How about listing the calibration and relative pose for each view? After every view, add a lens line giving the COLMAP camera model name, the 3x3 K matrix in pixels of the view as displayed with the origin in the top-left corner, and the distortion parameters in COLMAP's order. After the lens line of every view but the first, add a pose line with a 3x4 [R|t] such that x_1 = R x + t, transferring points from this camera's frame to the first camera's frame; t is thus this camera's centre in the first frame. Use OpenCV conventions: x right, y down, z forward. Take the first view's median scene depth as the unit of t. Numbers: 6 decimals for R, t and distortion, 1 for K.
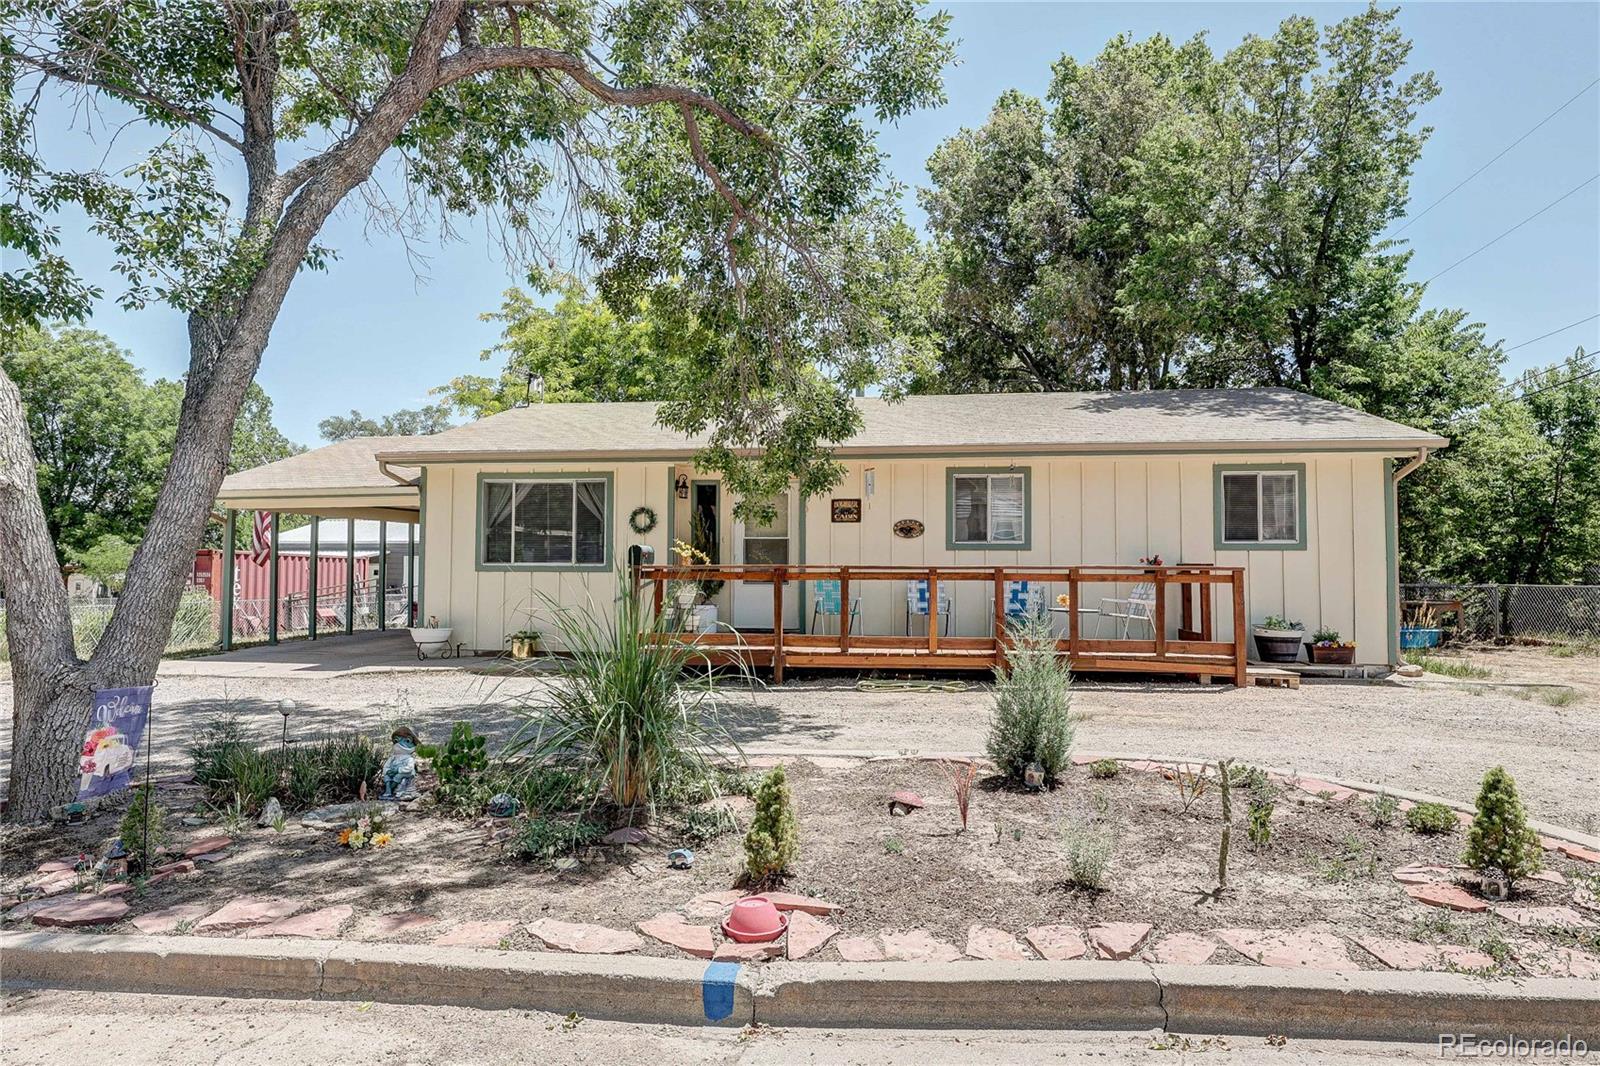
lens RADIAL K [[881.7, 0, 800.9], [0, 881.7, 530.9], [0, 0, 1]] dist [-0.003507, 0.000880]
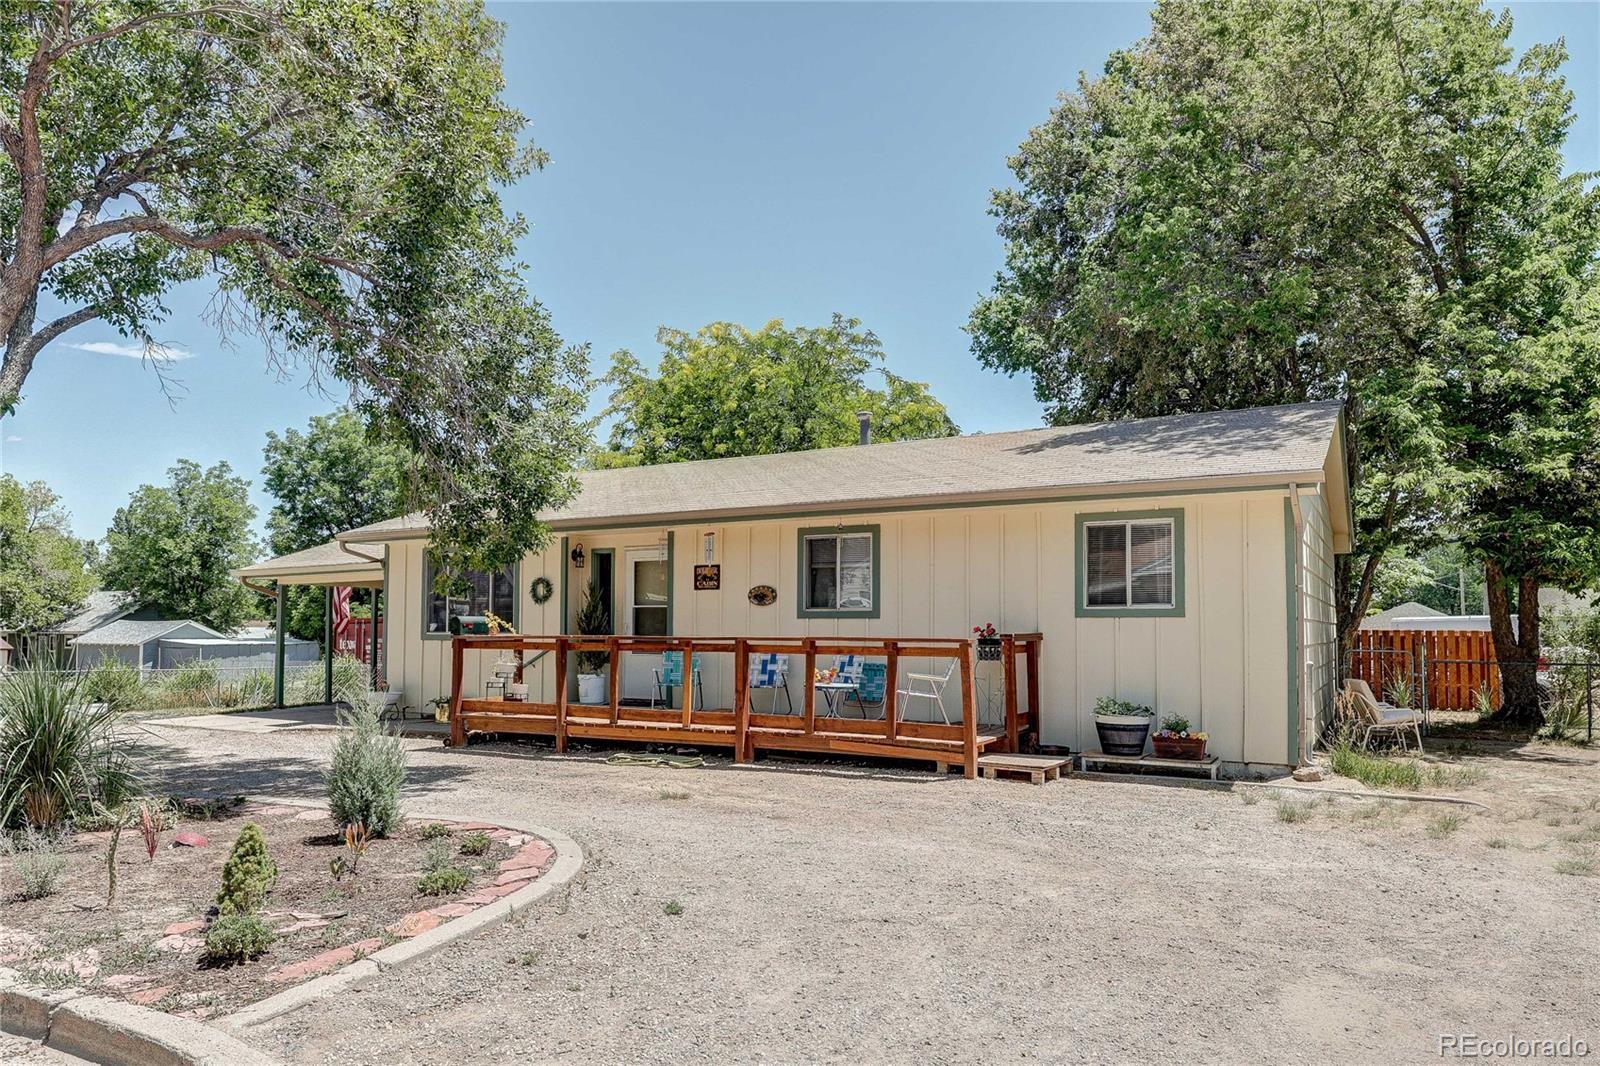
lens RADIAL K [[1038.7, 0, 803.2], [0, 1038.7, 565.0], [0, 0, 1]] dist [0.000521, 0.000104]
pose [[0.928398, -0.023806, -0.370824, 0.629909], [0.015350, 0.999551, -0.025739, -0.006334], [0.371270, 0.018204, 0.928346, -0.003519]]
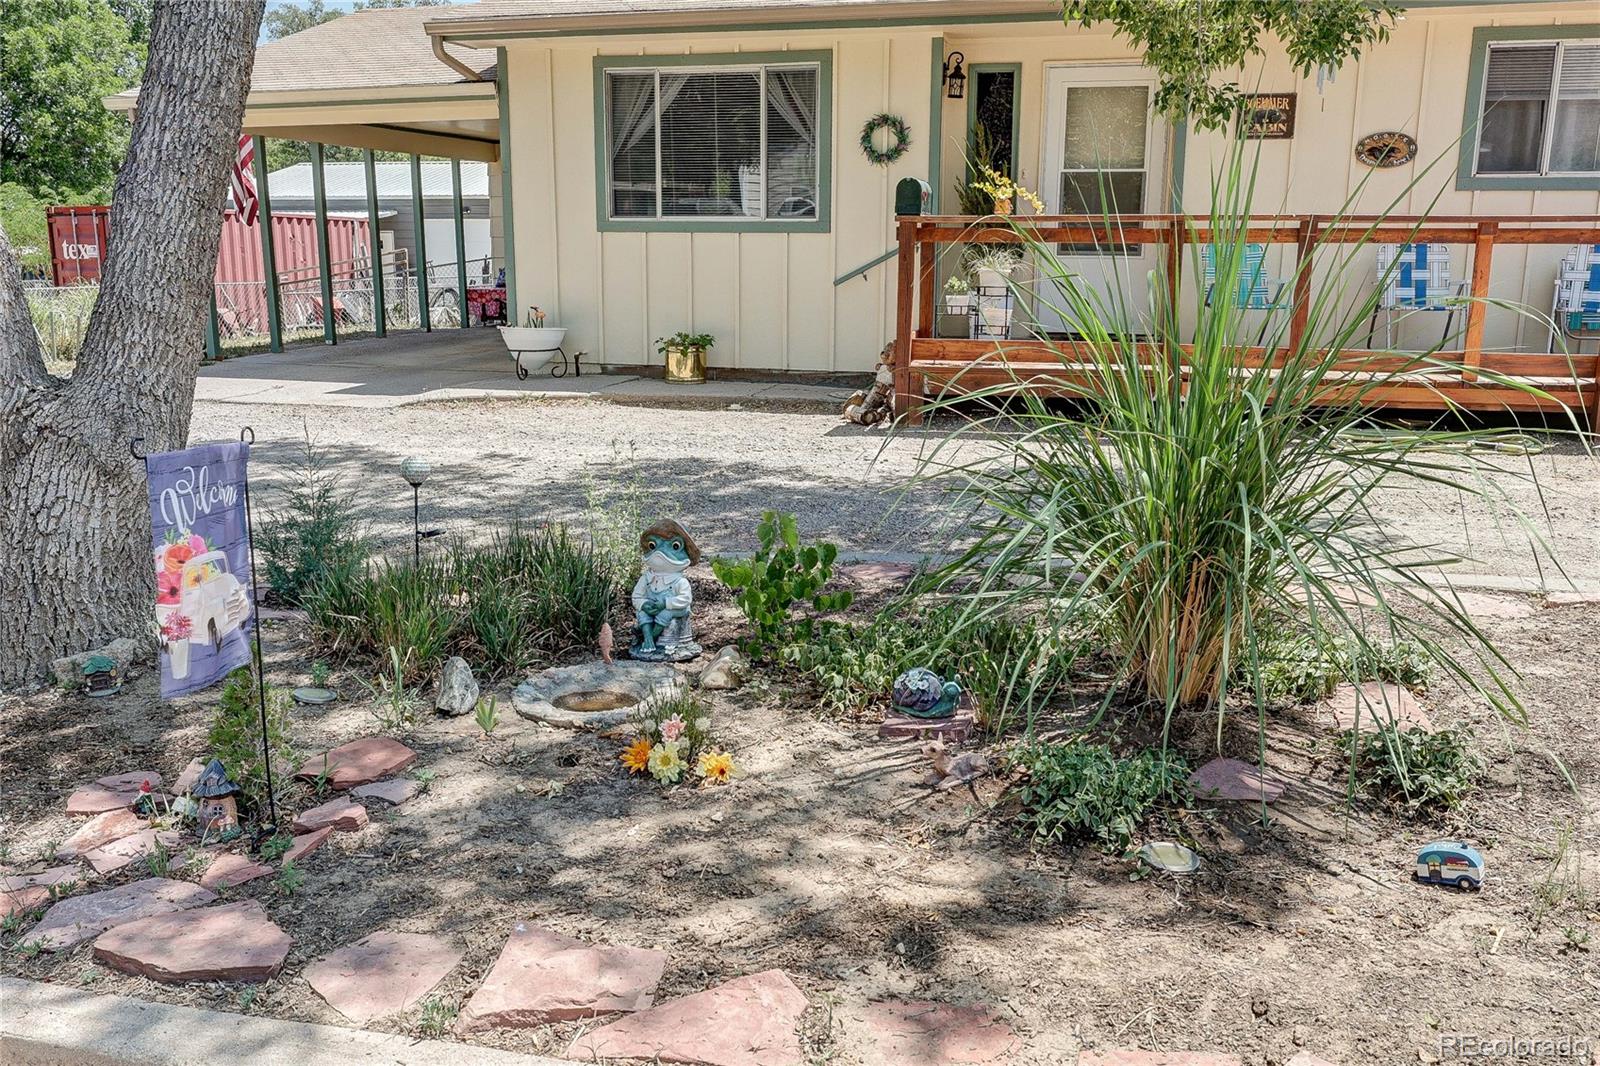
lens RADIAL K [[1306.0, 0, 802.4], [0, 1306.0, 522.6], [0, 0, 1]] dist [-0.001867, -0.001611]
pose [[0.992035, 0.028206, -0.122766, -0.140361], [0.003409, 0.968239, 0.250002, 0.019367], [0.125918, -0.248430, 0.960431, 0.146912]]
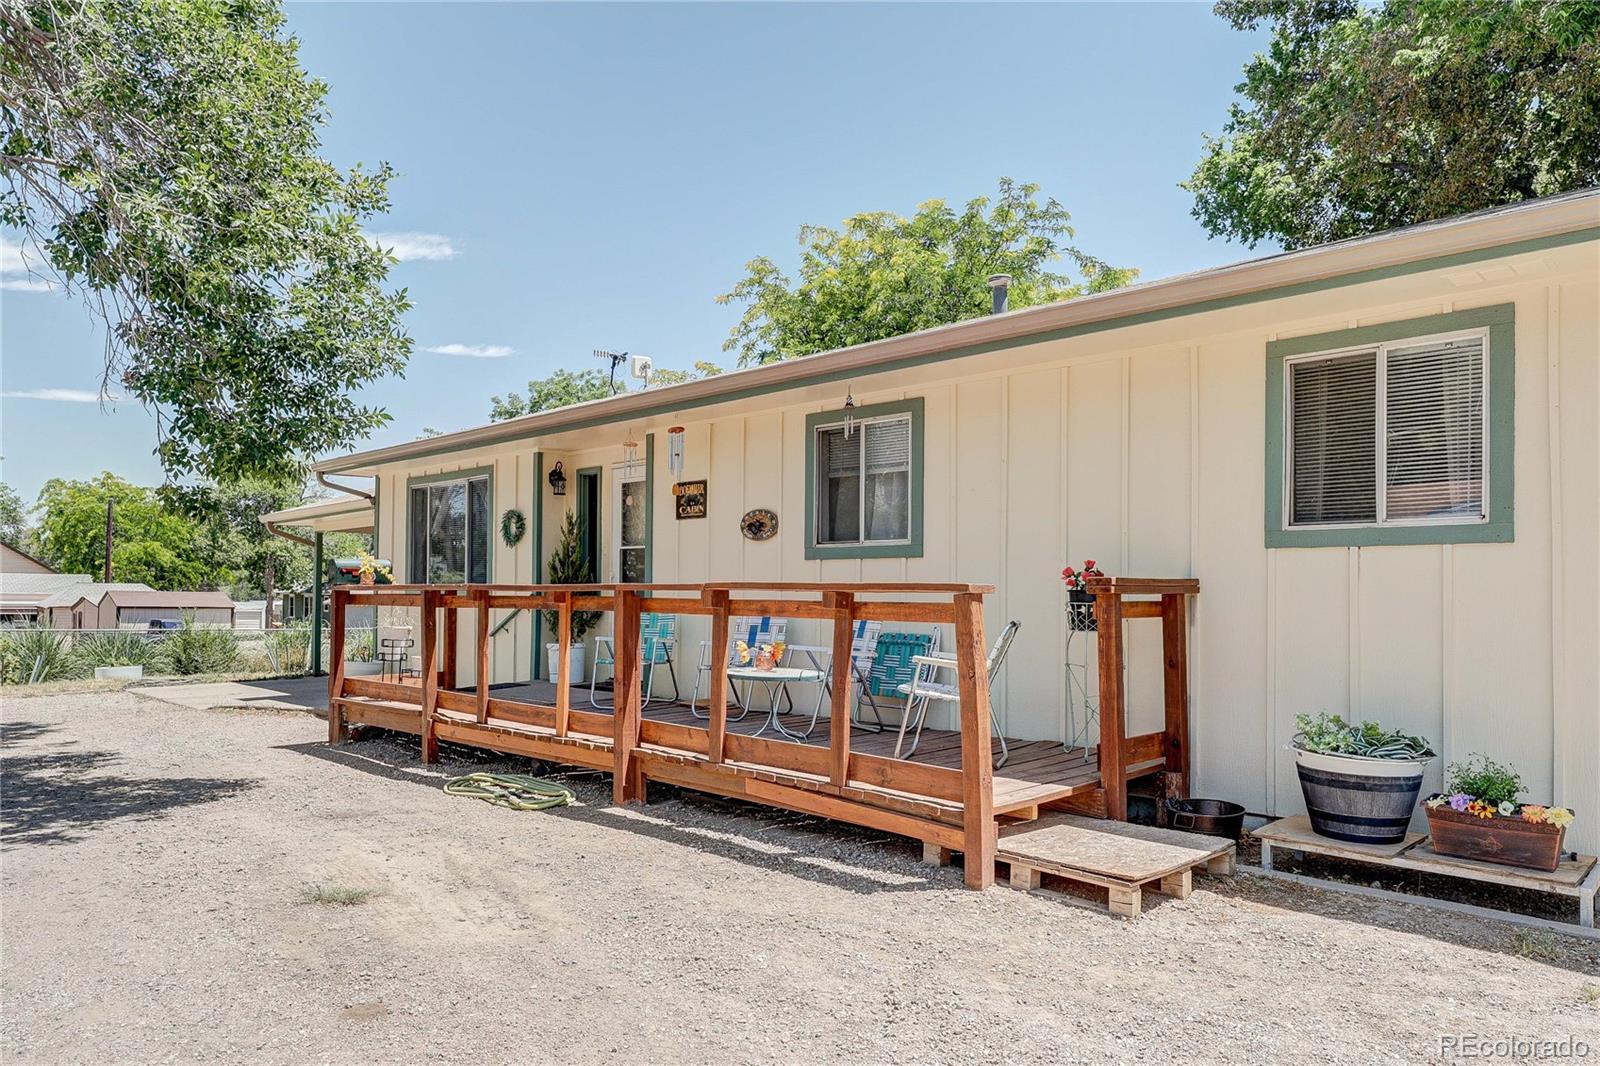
lens RADIAL K [[1038.7, 0, 803.2], [0, 1038.7, 565.0], [0, 0, 1]] dist [0.000521, 0.000104]
pose [[0.806356, -0.013870, -0.591268, 0.617227], [0.018412, 0.999829, 0.001656, 0.026582], [0.591144, -0.012222, 0.806474, 0.502022]]
